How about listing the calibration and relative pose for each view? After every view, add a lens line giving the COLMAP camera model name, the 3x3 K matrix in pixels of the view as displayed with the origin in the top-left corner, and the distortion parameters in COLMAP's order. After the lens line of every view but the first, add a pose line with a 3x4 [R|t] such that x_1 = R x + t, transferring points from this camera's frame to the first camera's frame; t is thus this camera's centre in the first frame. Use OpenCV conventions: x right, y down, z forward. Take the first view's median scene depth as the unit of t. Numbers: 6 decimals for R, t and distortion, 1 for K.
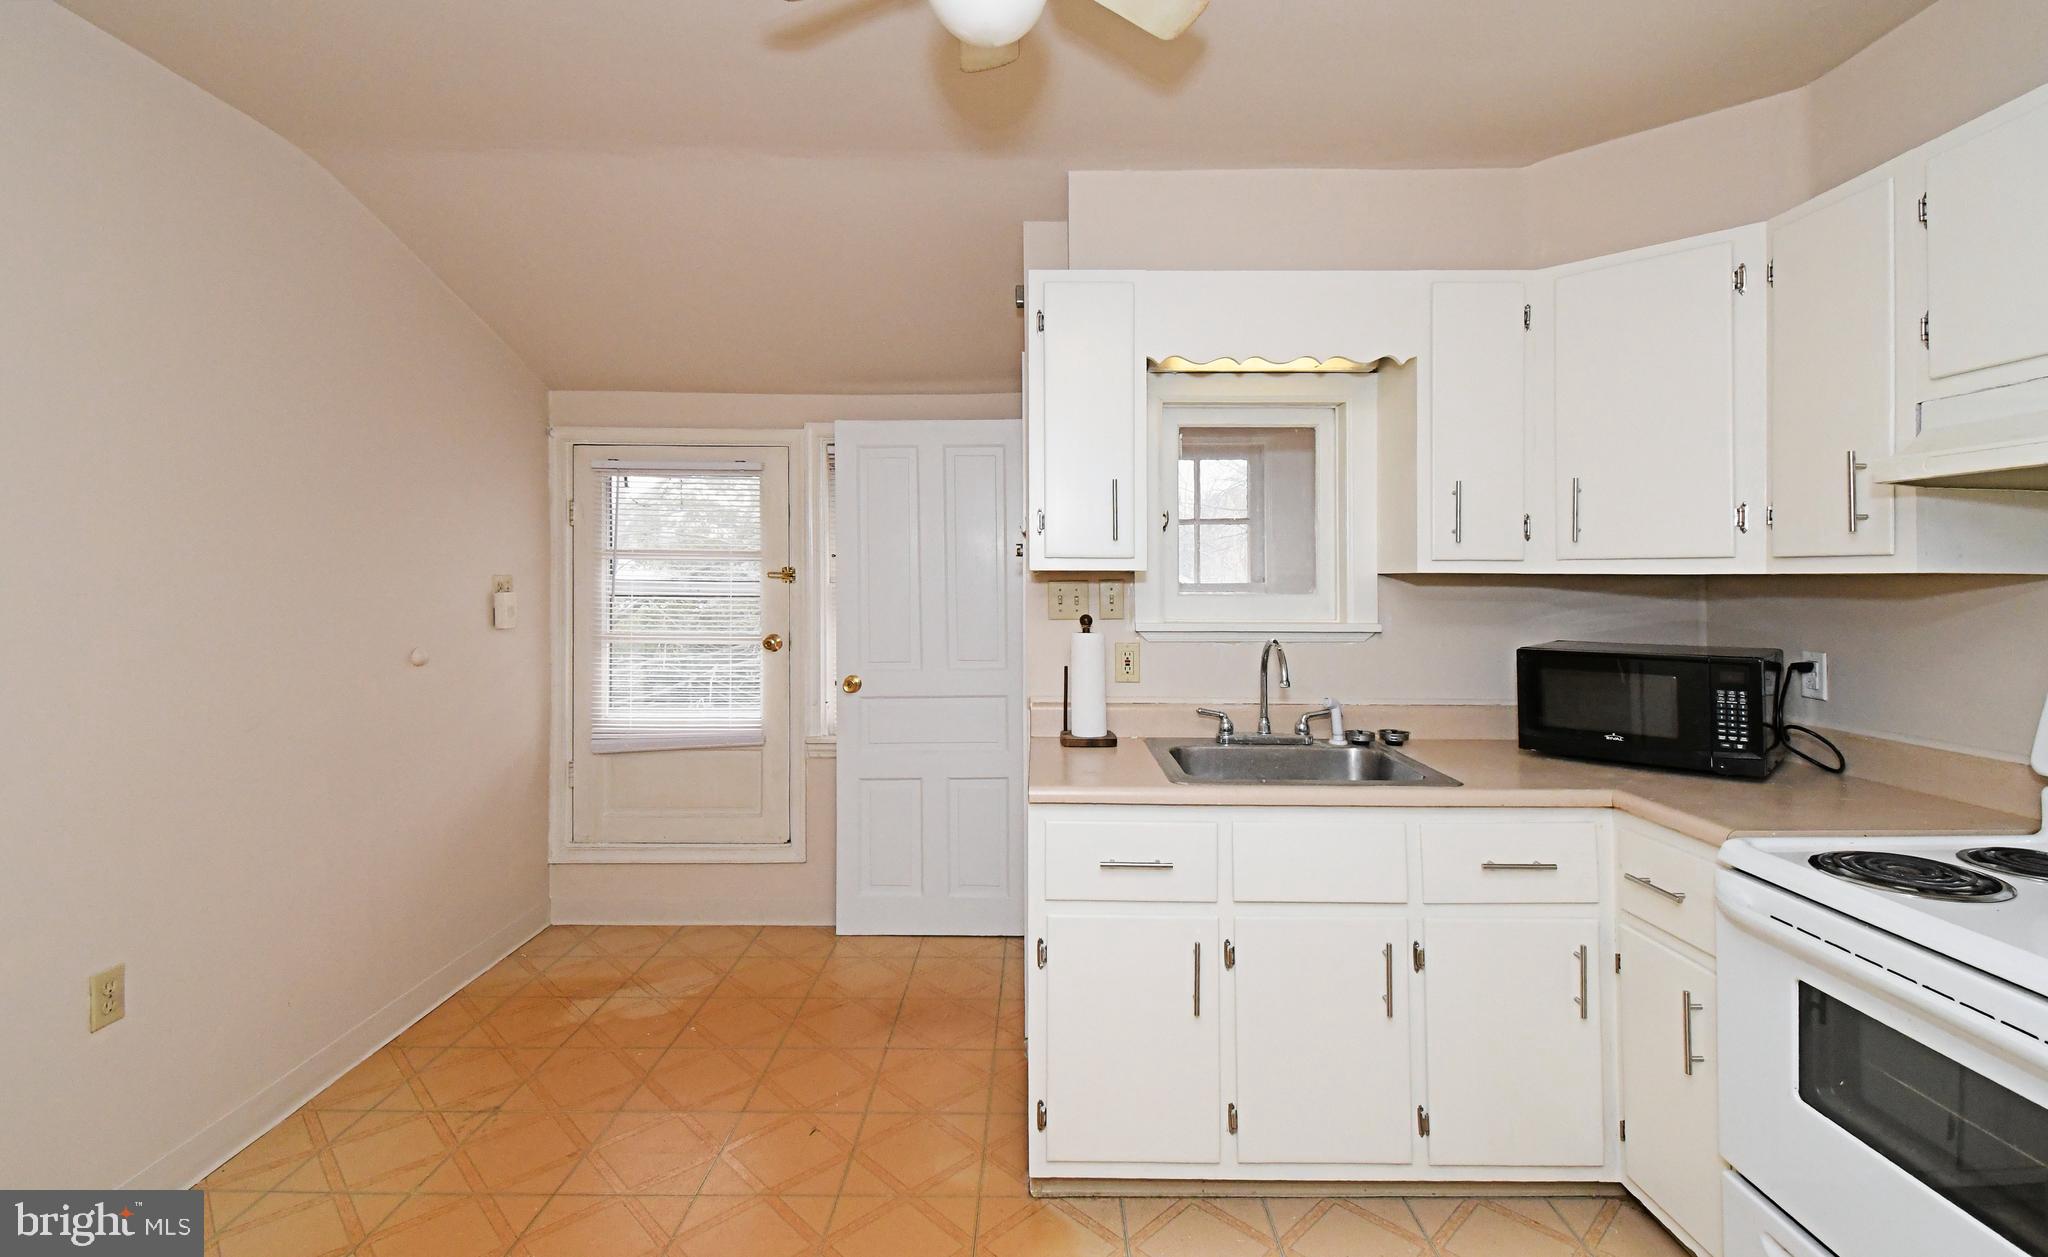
lens RADIAL K [[865.8, 0, 1018.9], [0, 865.8, 571.2], [0, 0, 1]] dist [0.000038, -0.000111]
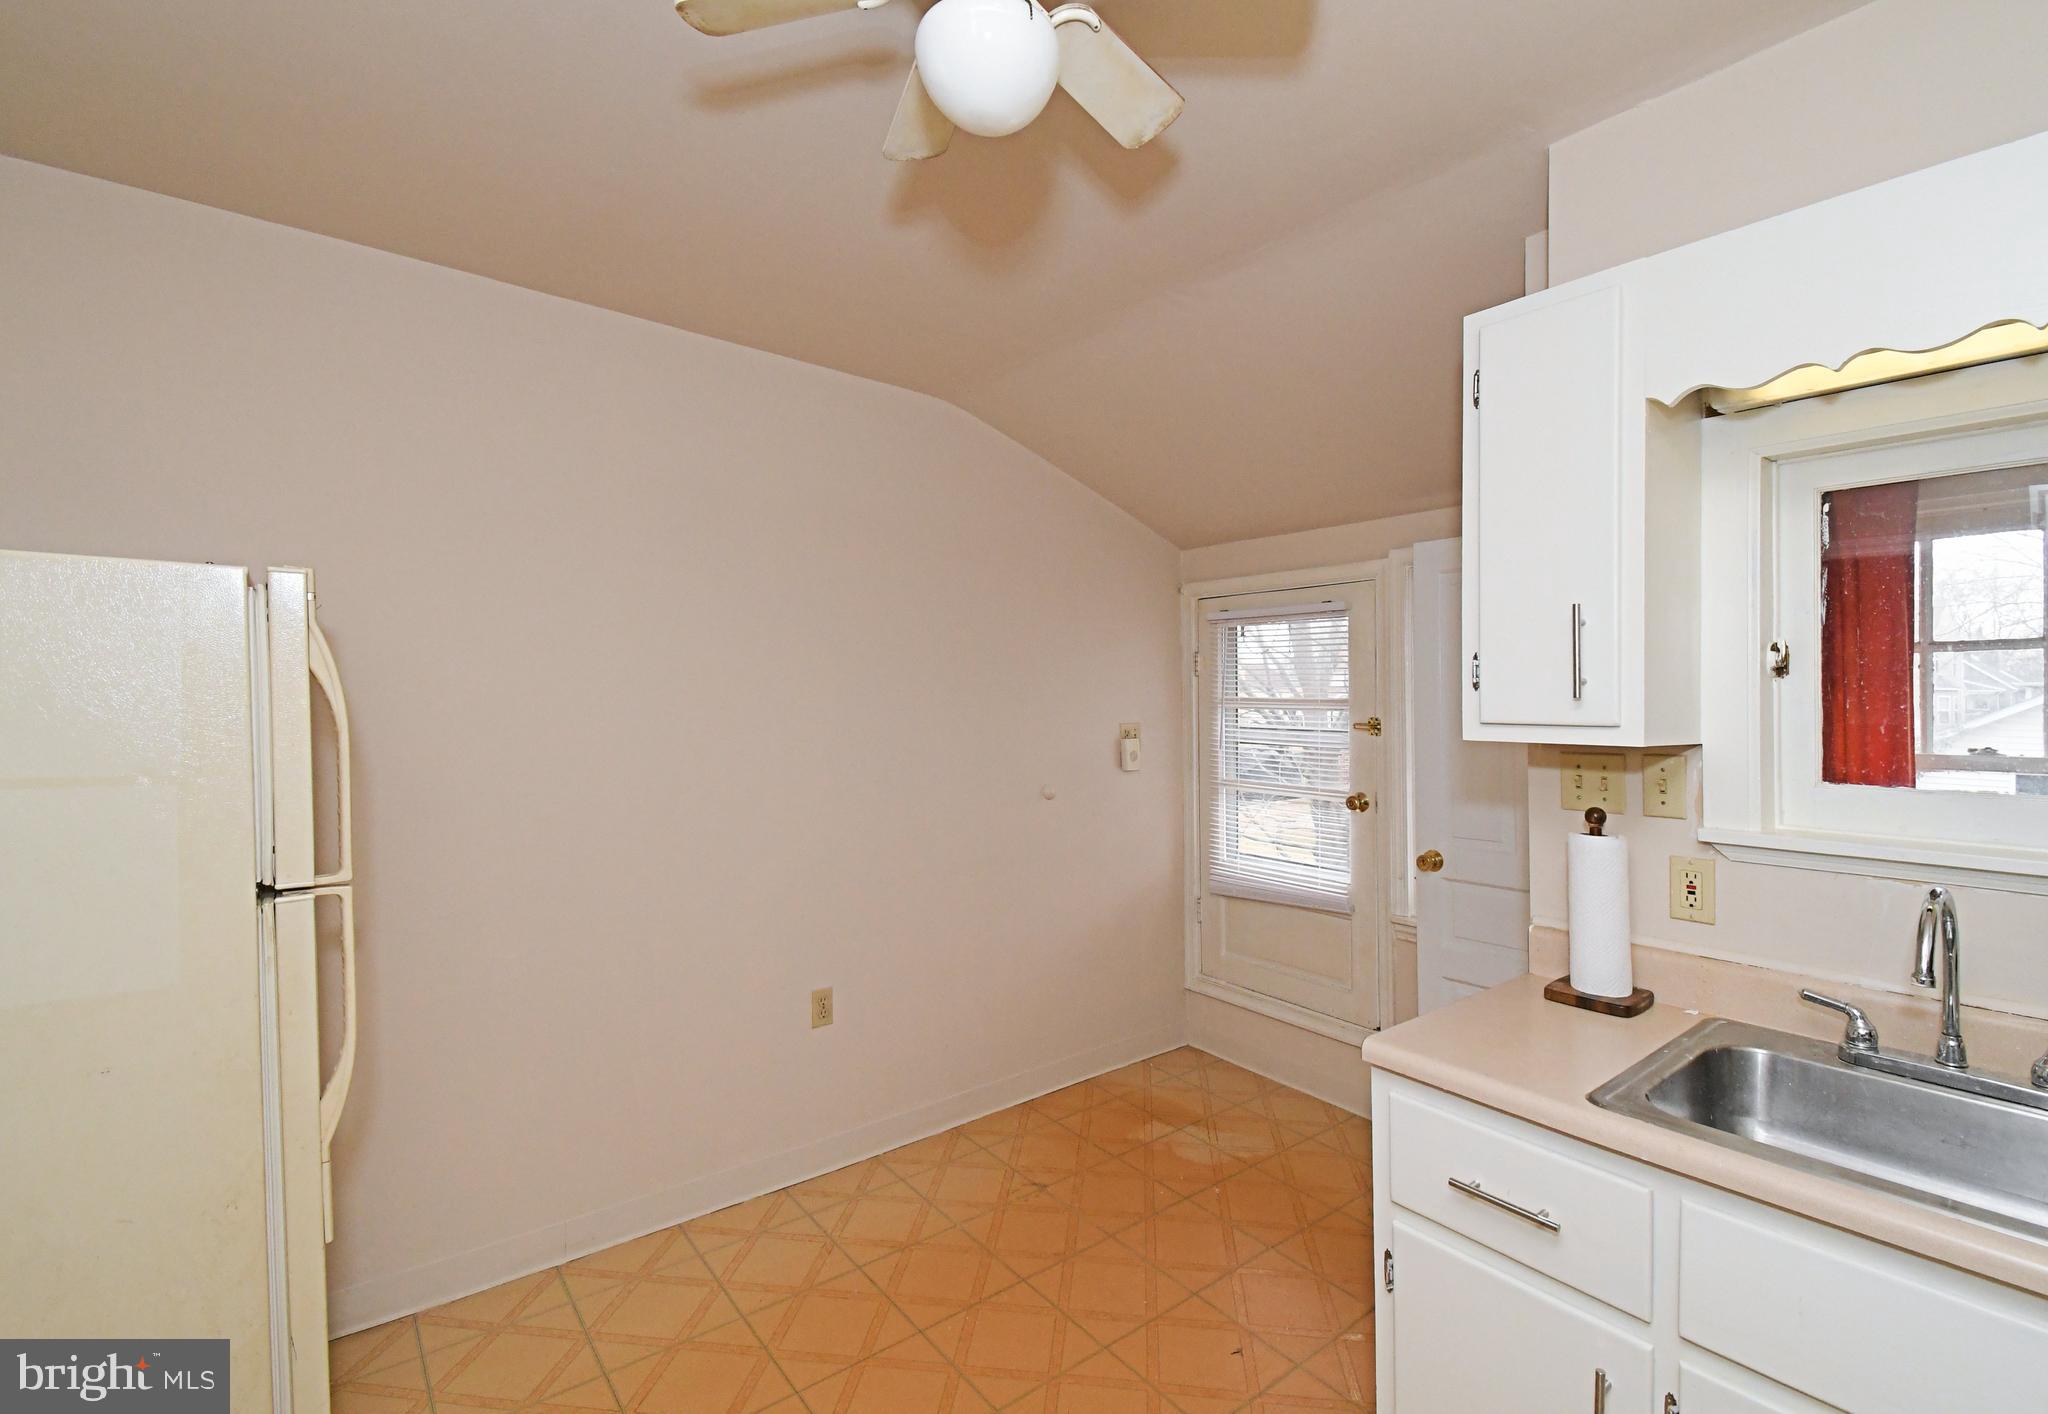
lens RADIAL K [[894.0, 0, 1019.0], [0, 894.0, 722.9], [0, 0, 1]] dist [0.027561, -0.019632]
pose [[0.646745, 0.010083, -0.762639, 0.204836], [0.006762, 0.999798, 0.018953, -0.019672], [0.762676, -0.017414, 0.646546, 0.140686]]
